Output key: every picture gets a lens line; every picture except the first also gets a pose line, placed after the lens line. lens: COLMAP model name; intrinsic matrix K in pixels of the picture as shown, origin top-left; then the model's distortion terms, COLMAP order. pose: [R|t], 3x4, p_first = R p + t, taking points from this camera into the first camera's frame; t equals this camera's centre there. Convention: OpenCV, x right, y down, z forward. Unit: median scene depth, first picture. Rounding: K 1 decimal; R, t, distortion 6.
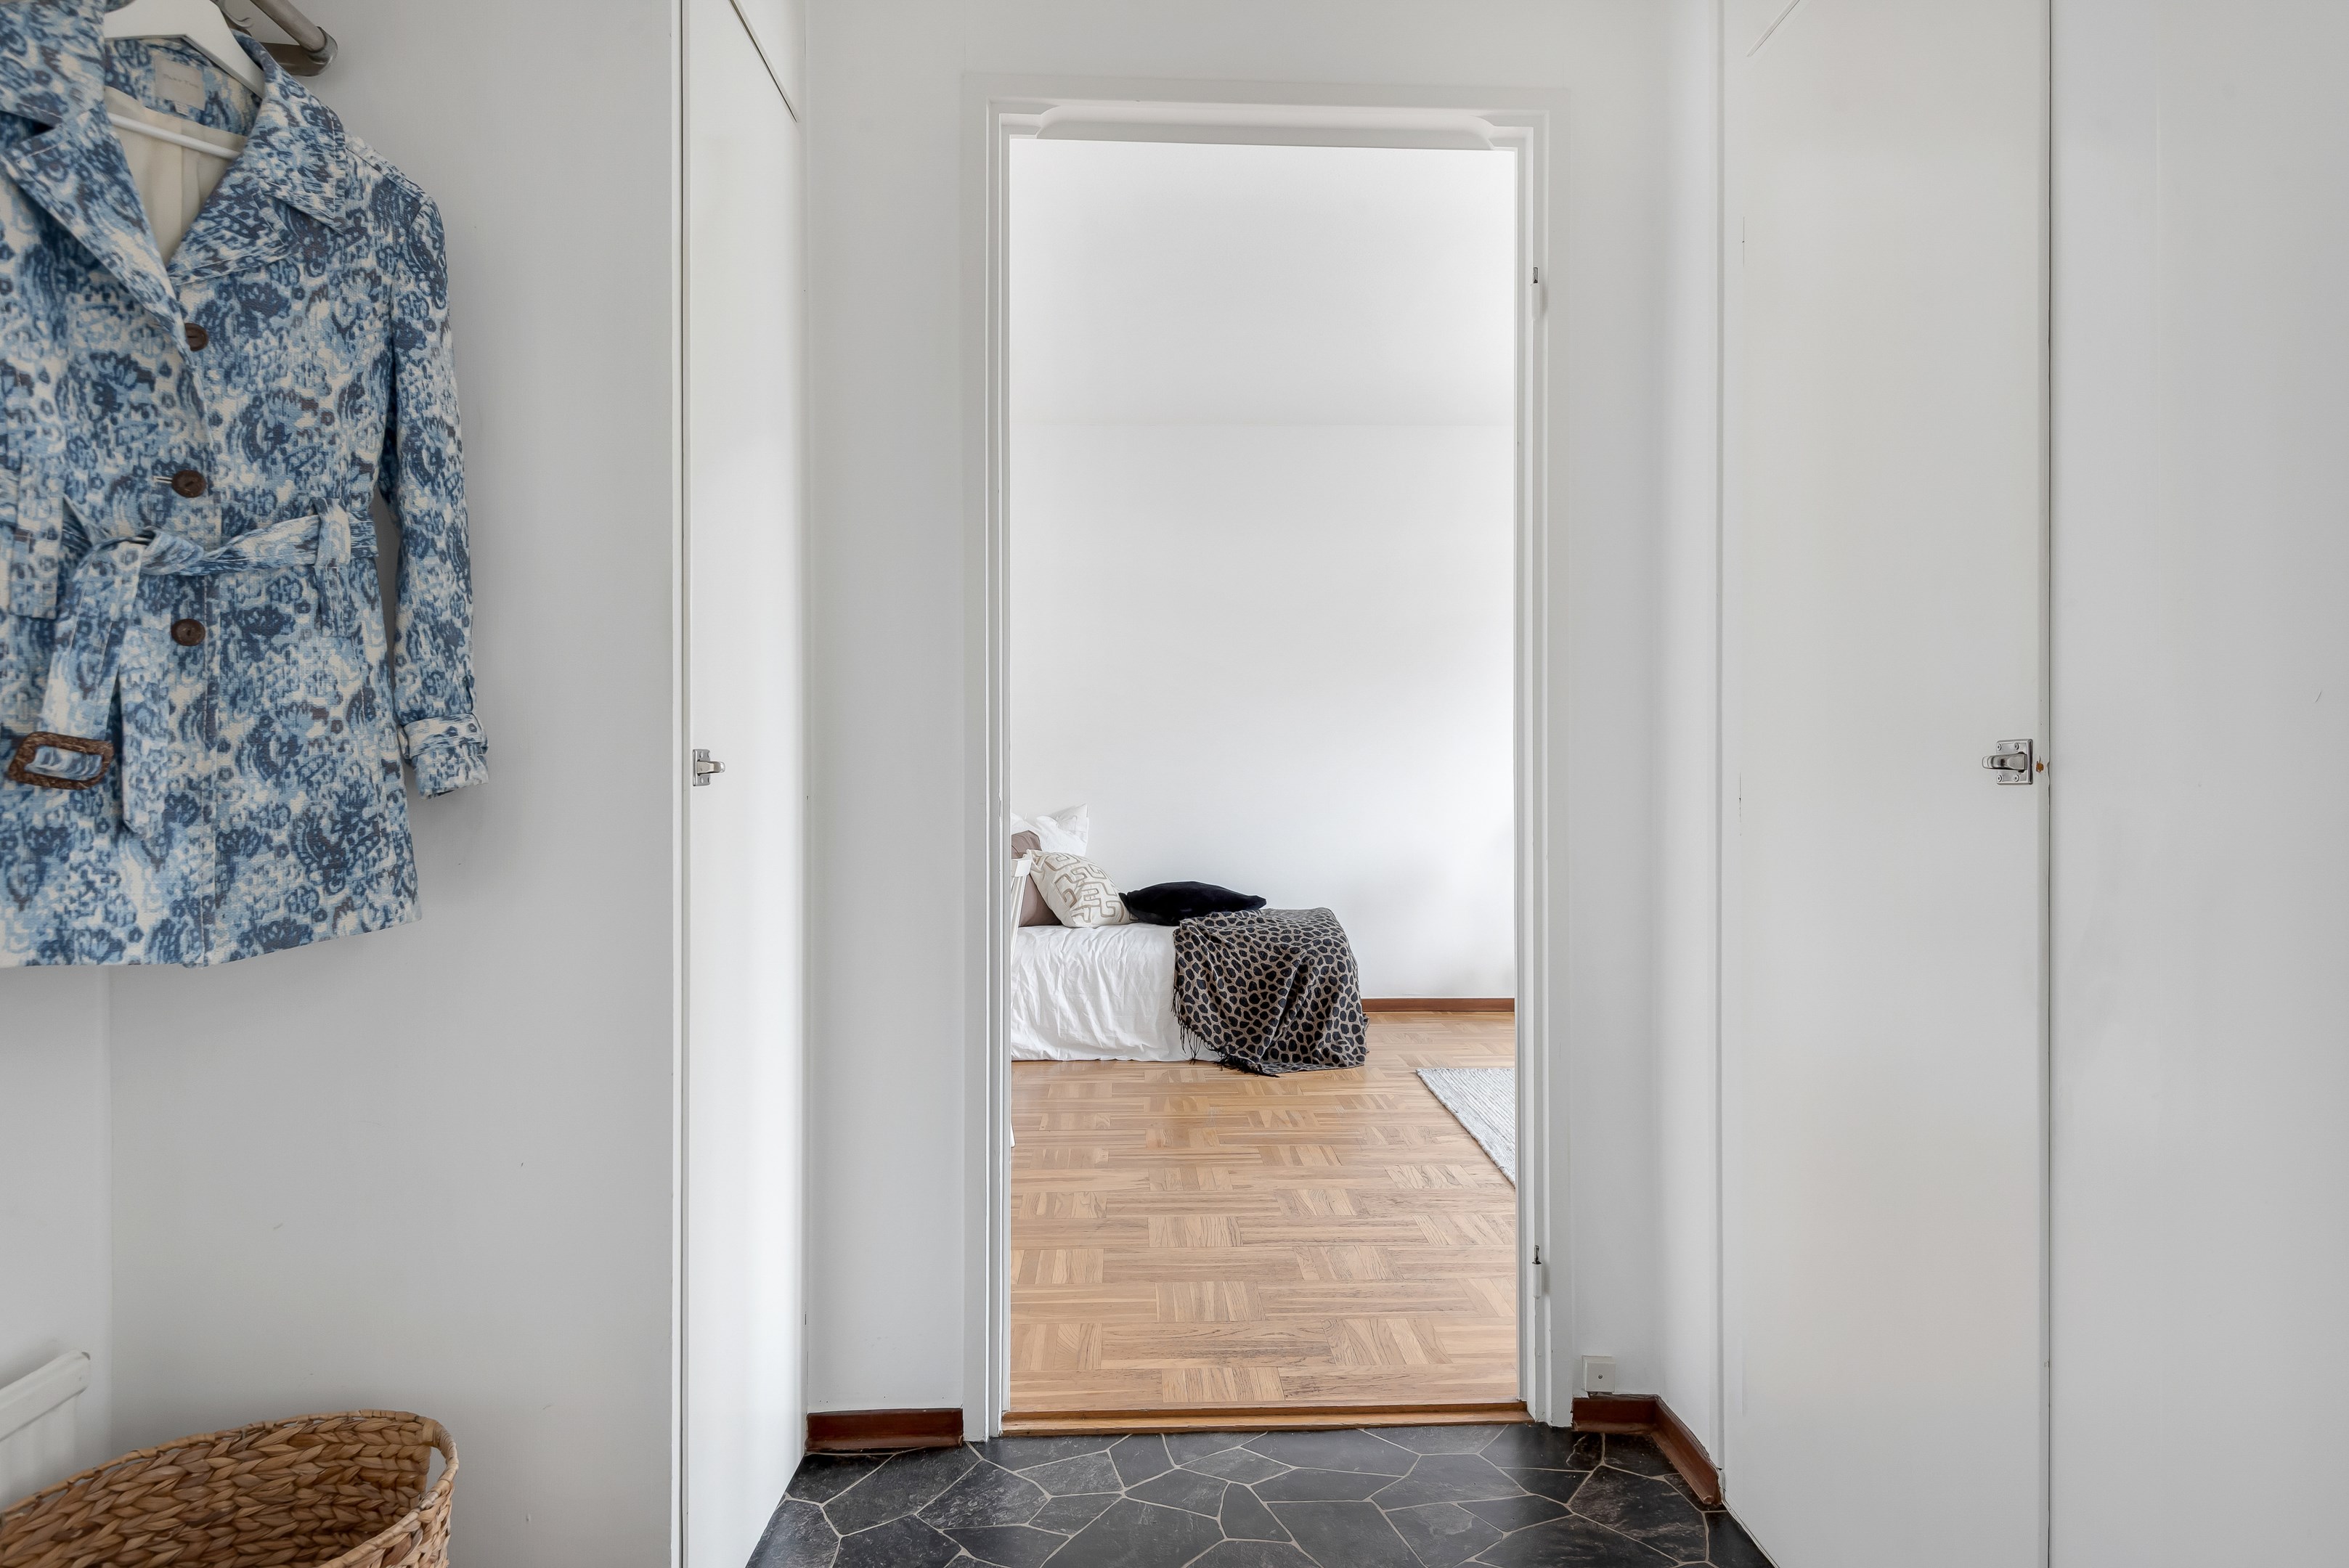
lens RADIAL K [[1369.2, 0, 1175.9], [0, 1369.2, 764.6], [0, 0, 1]] dist [0.011958, -0.005515]
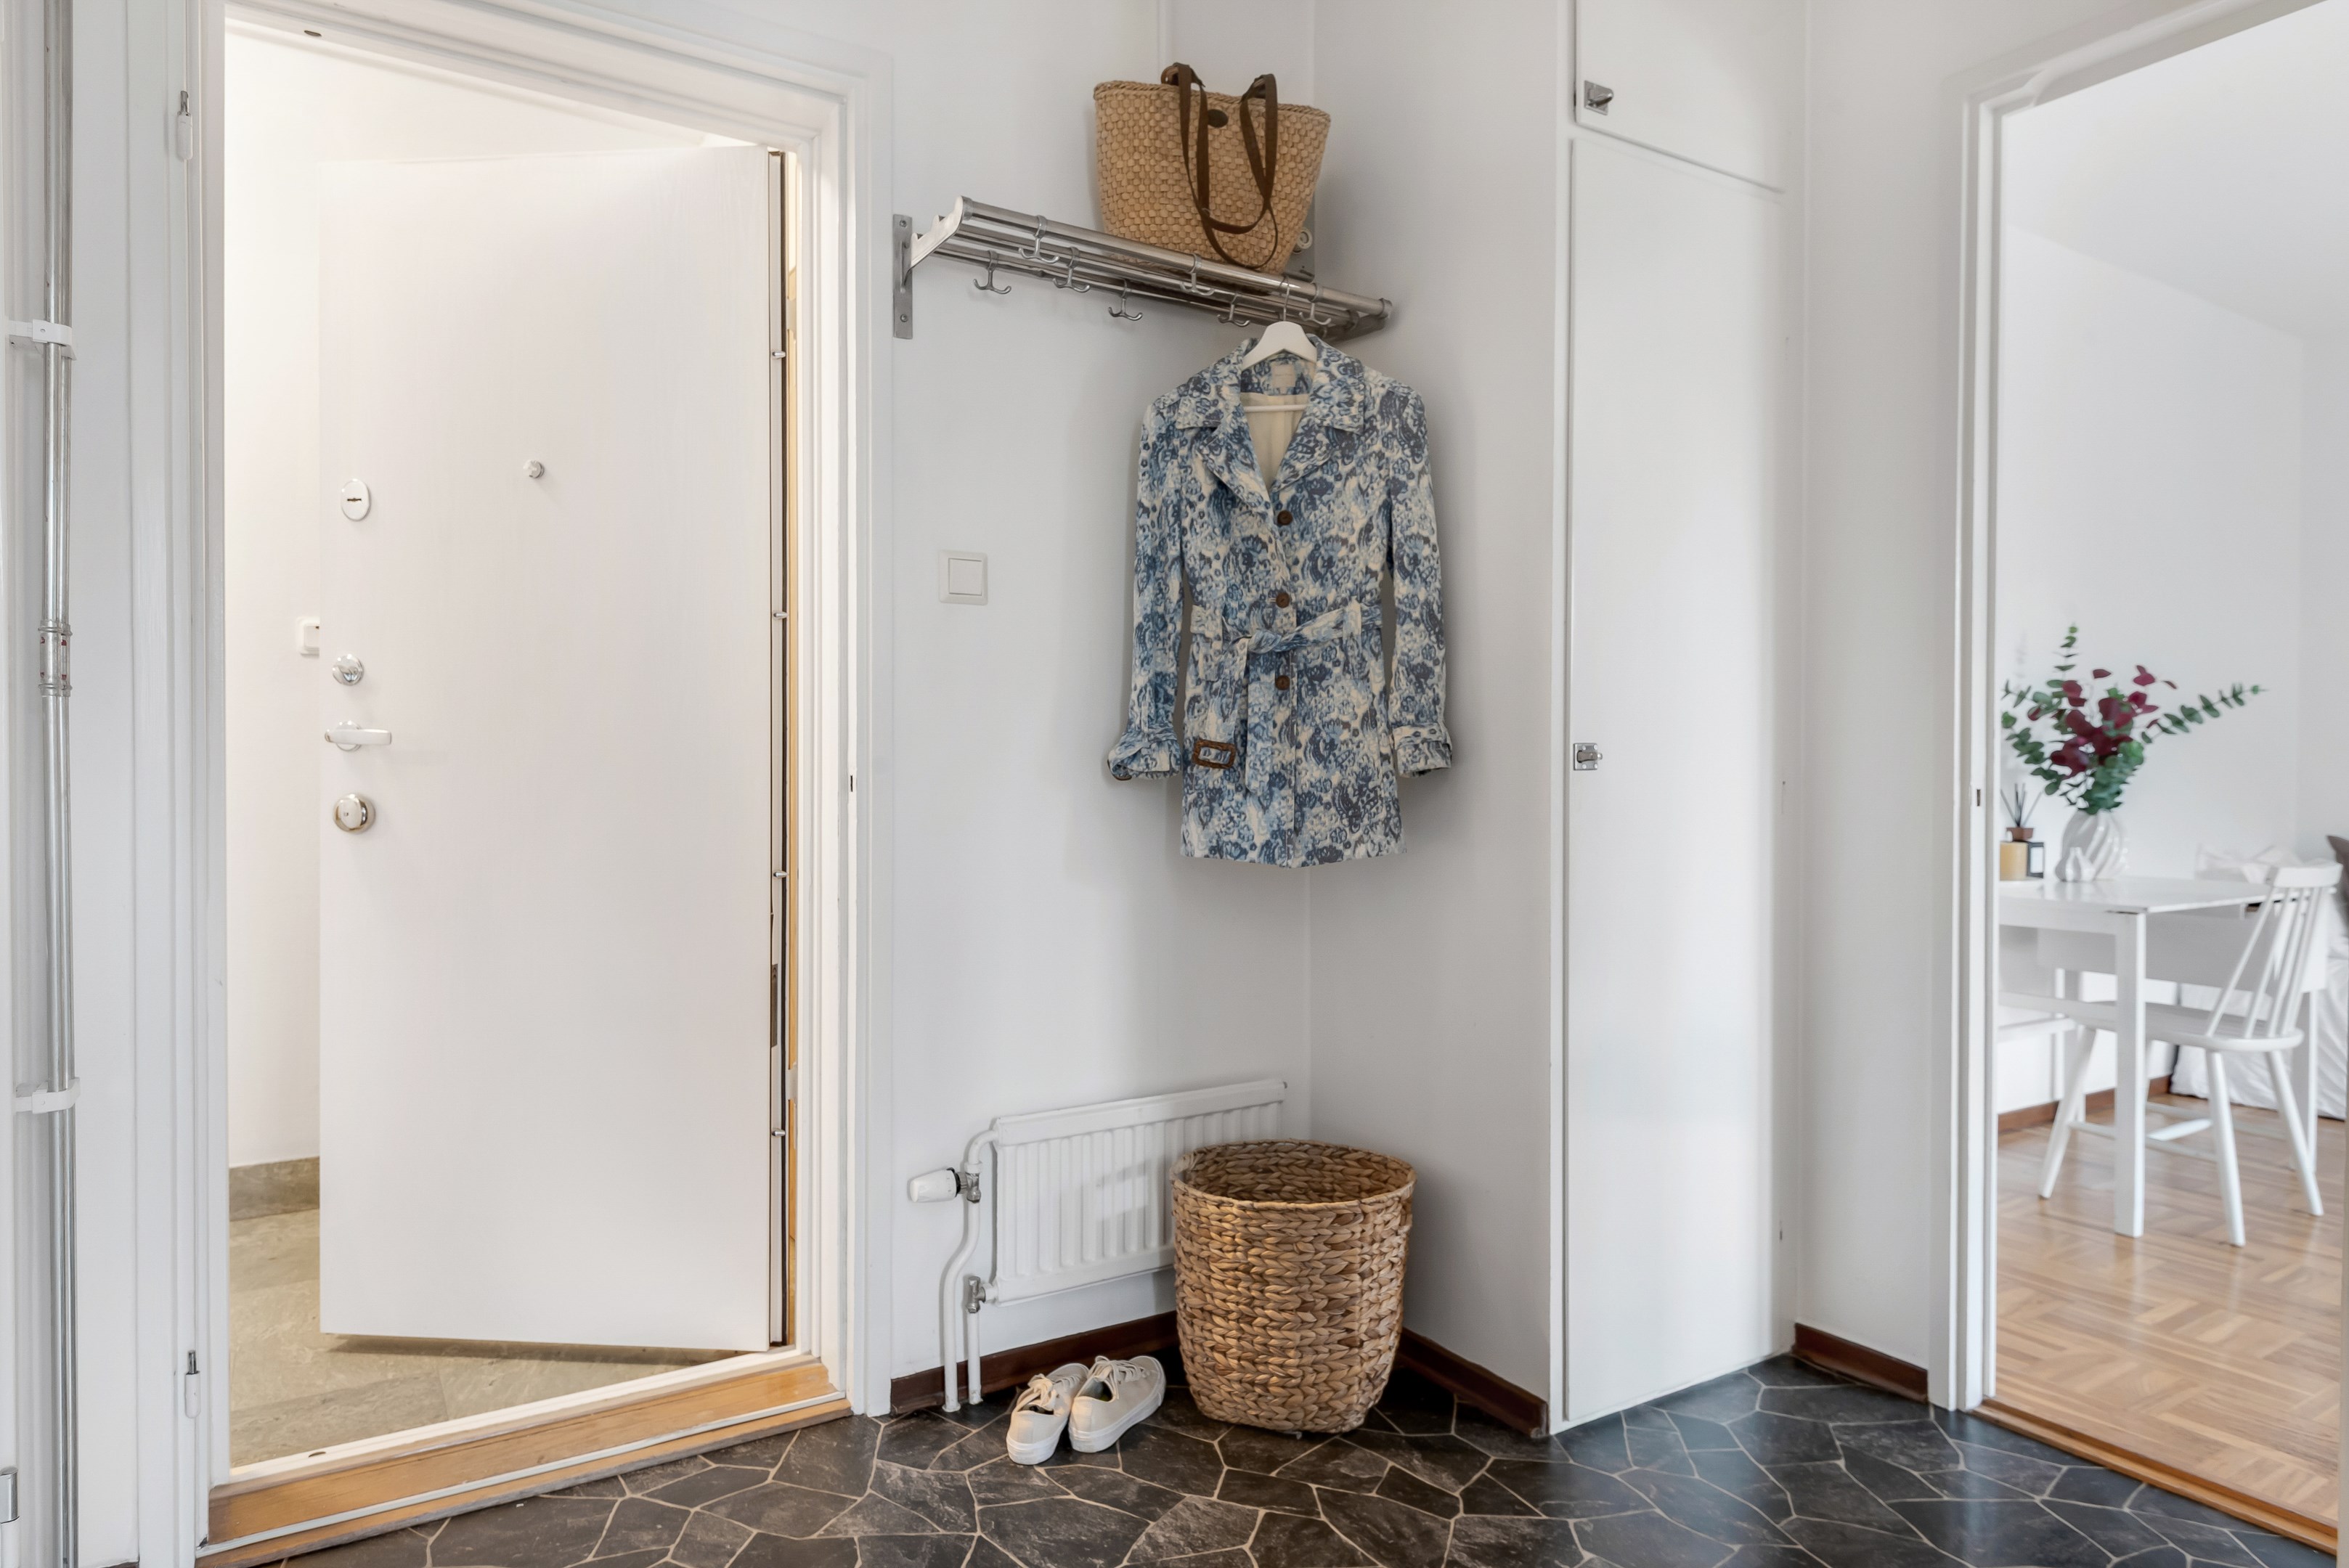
lens RADIAL K [[1436.5, 0, 1182.7], [0, 1436.5, 775.0], [0, 0, 1]] dist [0.026908, -0.016644]
pose [[0.510481, 0.011541, -0.859812, 0.443483], [0.002864, 0.999882, 0.015122, -0.001964], [0.859884, -0.010182, 0.510387, -0.040502]]
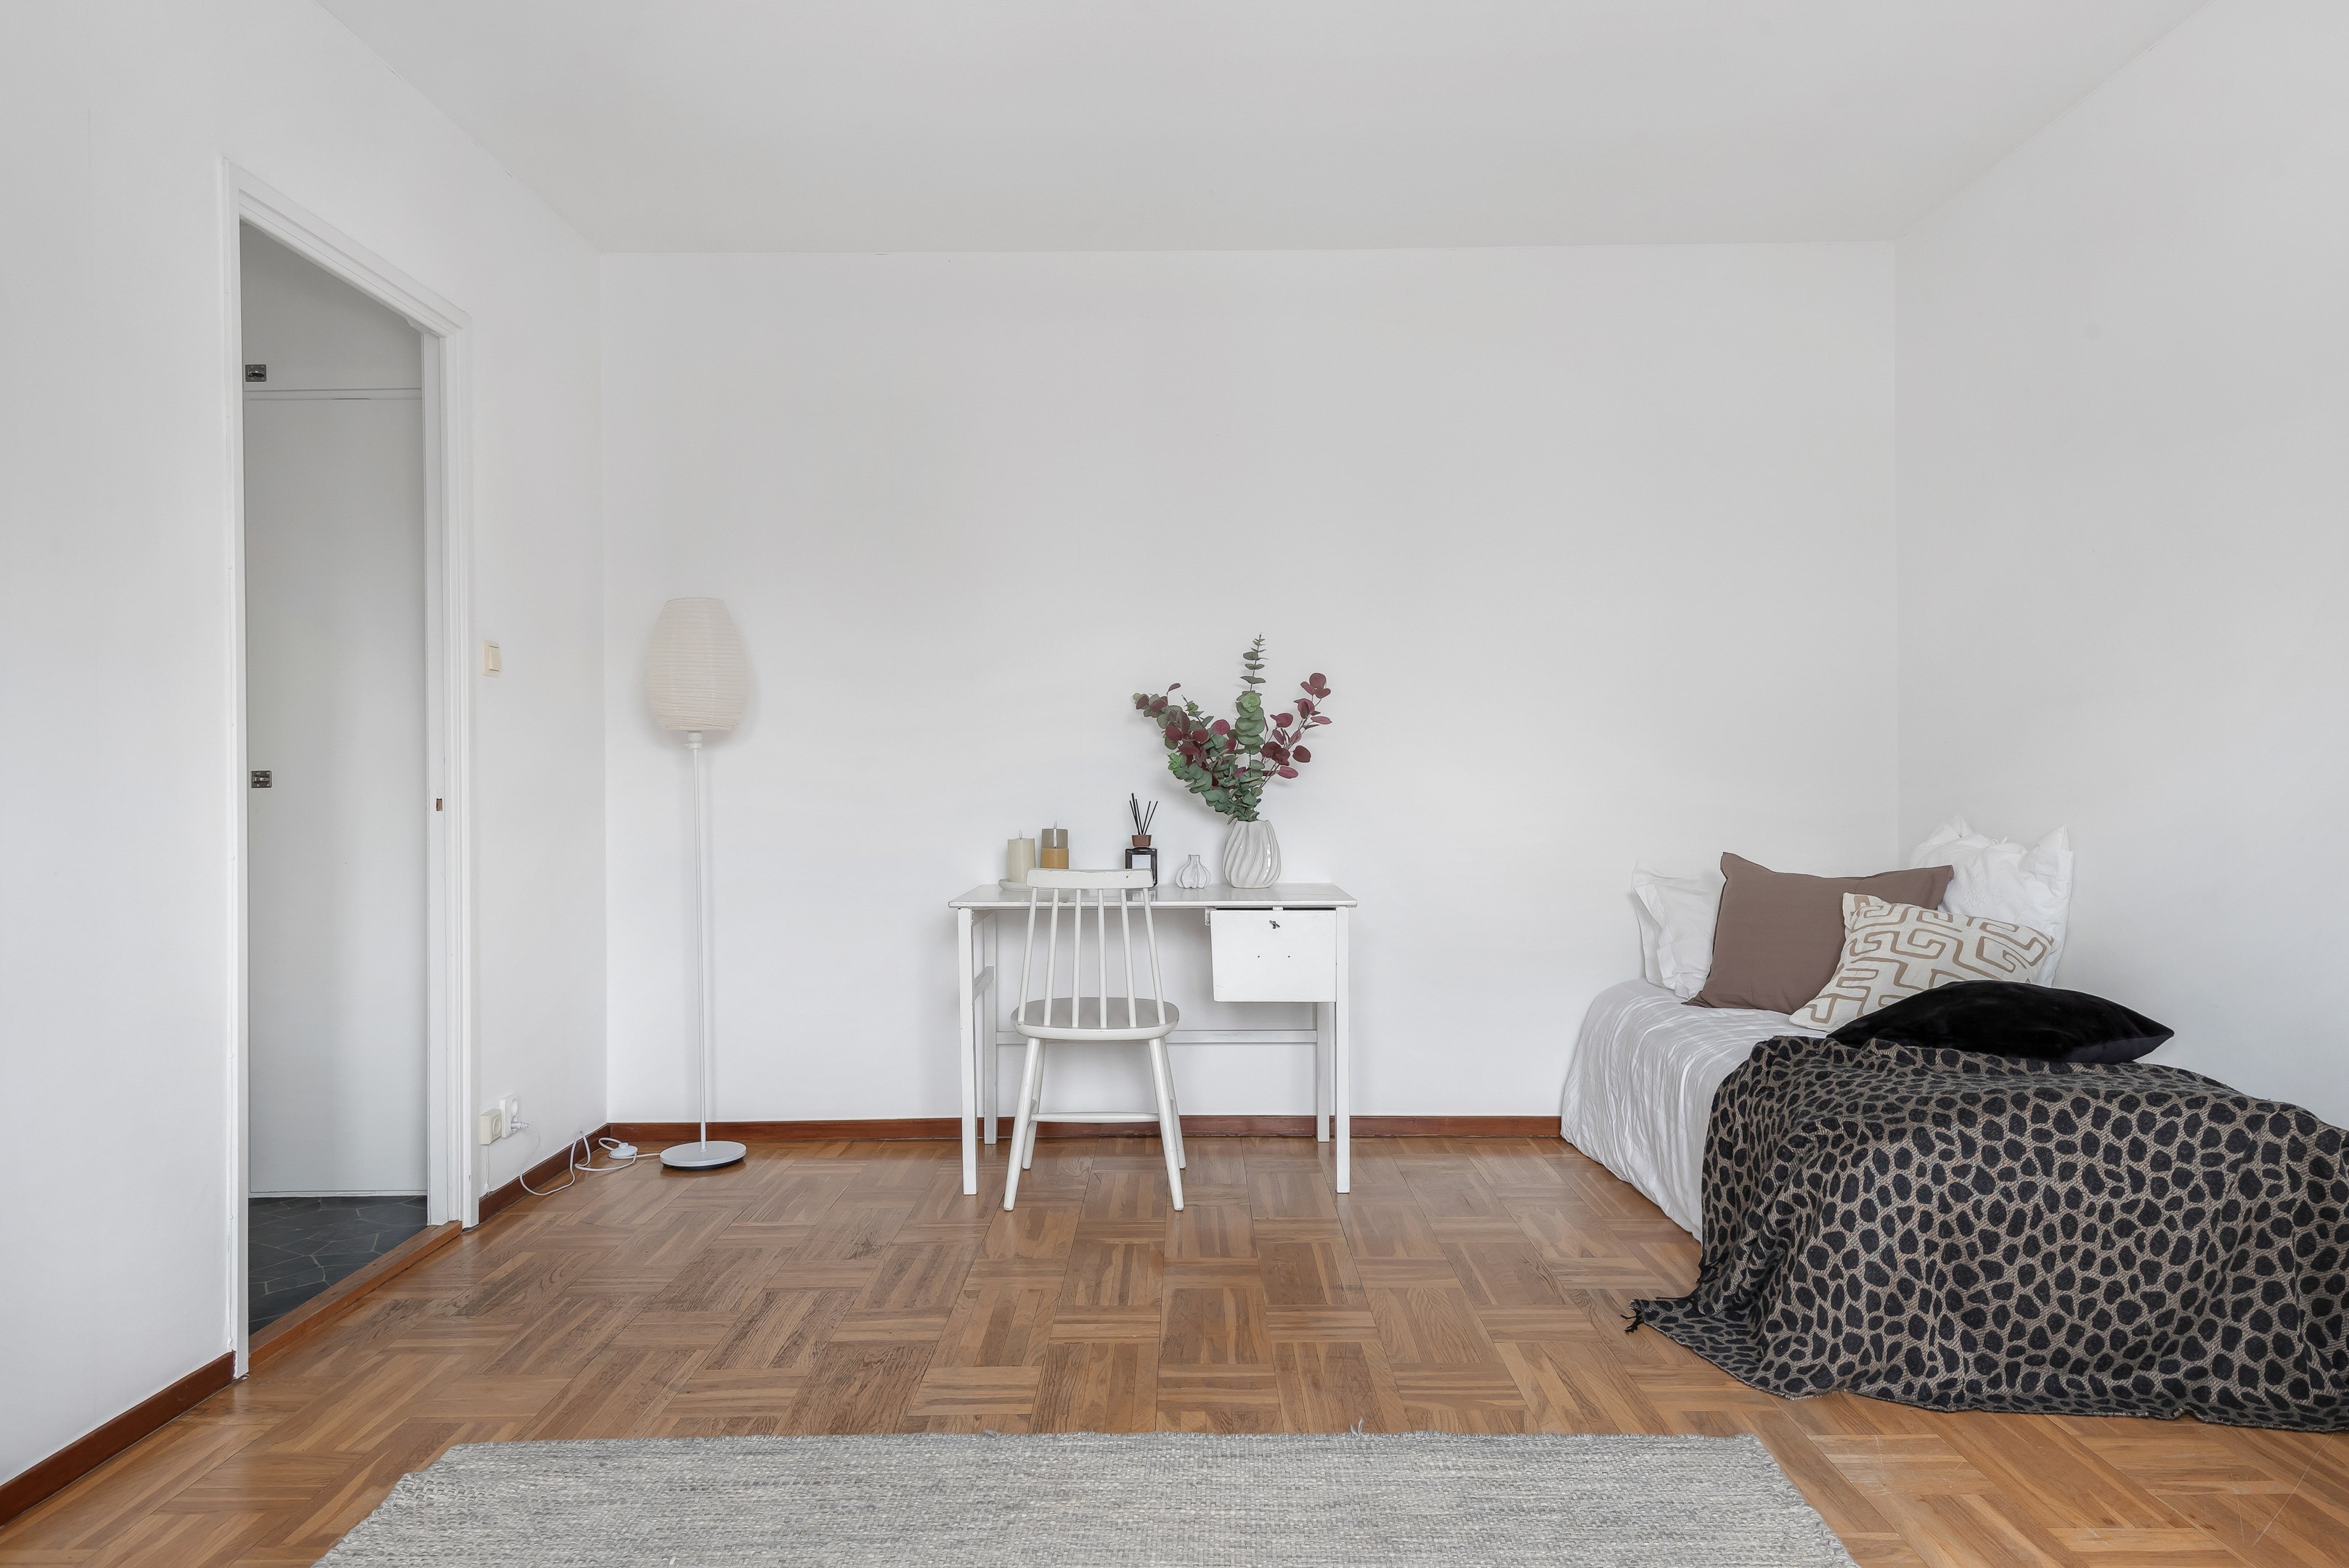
lens RADIAL K [[1530.7, 0, 1152.5], [0, 1530.7, 783.0], [0, 0, 1]] dist [0.025369, -0.013922]
pose [[-0.016907, 0.003504, -0.999851, 1.319425], [0.011026, 0.999934, 0.003317, 0.015616], [0.999796, -0.010968, -0.016944, 1.594186]]
